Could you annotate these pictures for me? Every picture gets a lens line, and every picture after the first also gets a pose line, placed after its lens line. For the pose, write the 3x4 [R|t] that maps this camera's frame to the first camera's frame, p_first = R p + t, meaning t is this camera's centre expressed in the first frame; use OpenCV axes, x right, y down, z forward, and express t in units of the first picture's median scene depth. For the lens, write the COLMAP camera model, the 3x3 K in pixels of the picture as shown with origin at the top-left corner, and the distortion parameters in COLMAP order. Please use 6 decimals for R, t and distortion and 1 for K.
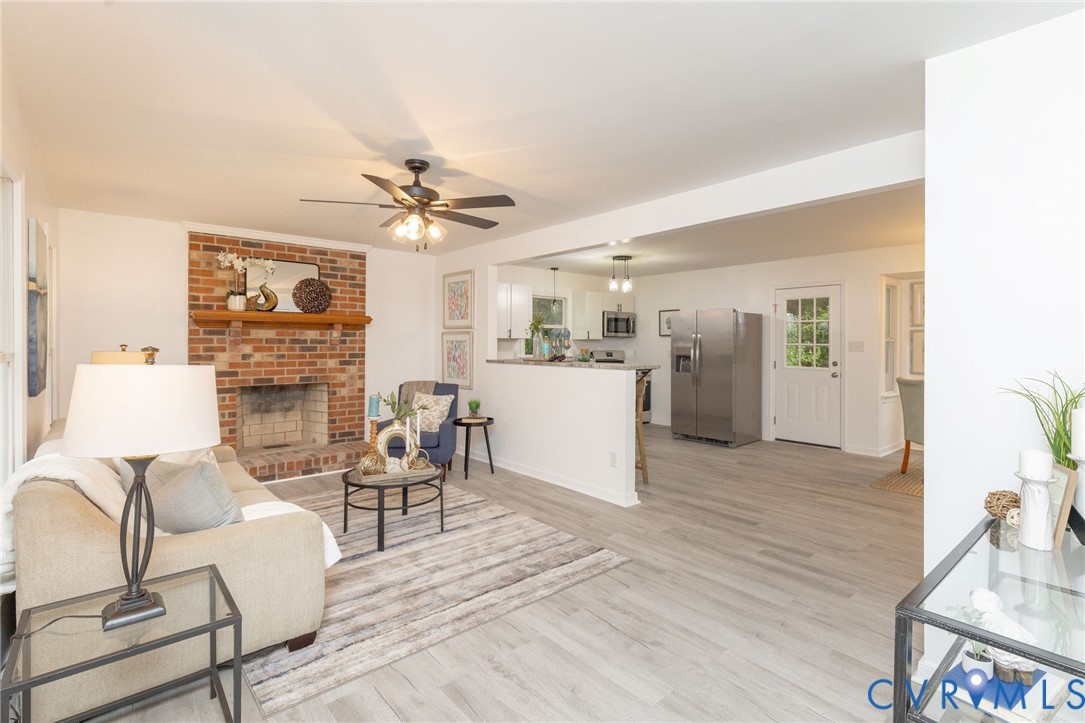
lens RADIAL K [[494.0, 0, 552.7], [0, 494.0, 347.9], [0, 0, 1]] dist [0.005580, -0.002347]
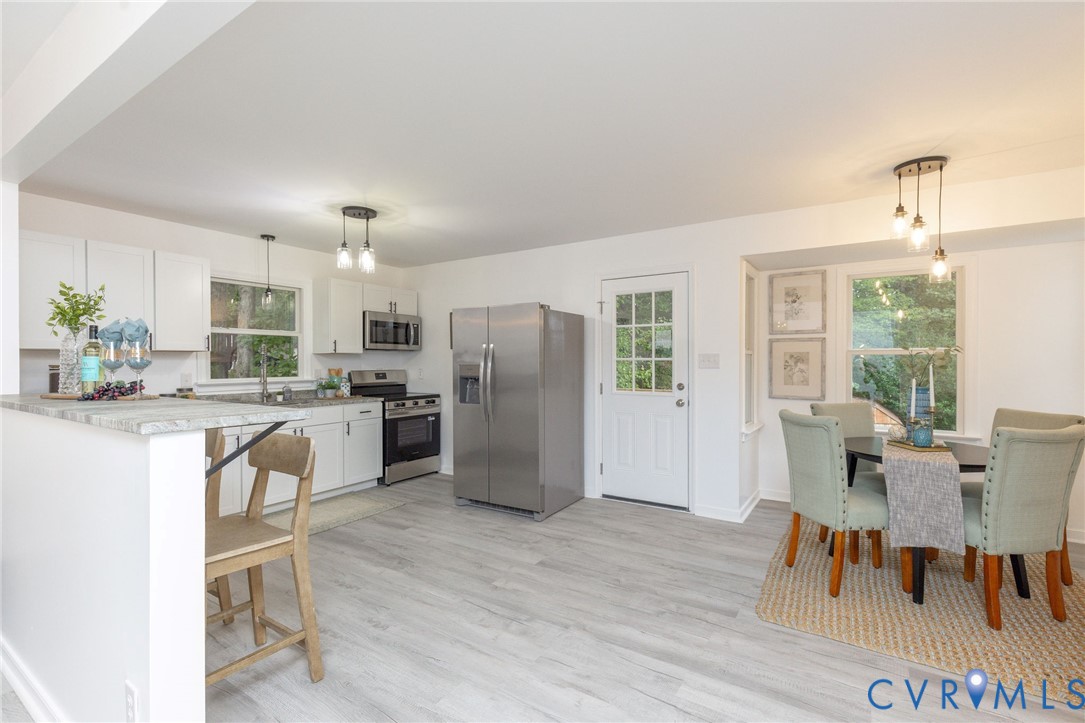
lens RADIAL K [[494.0, 0, 549.2], [0, 494.0, 360.8], [0, 0, 1]] dist [0.005580, -0.002347]
pose [[0.958861, -0.005163, 0.283829, 0.221307], [0.007805, 0.999936, -0.008176, 0.000271], [-0.283769, 0.010055, 0.958840, 0.433339]]
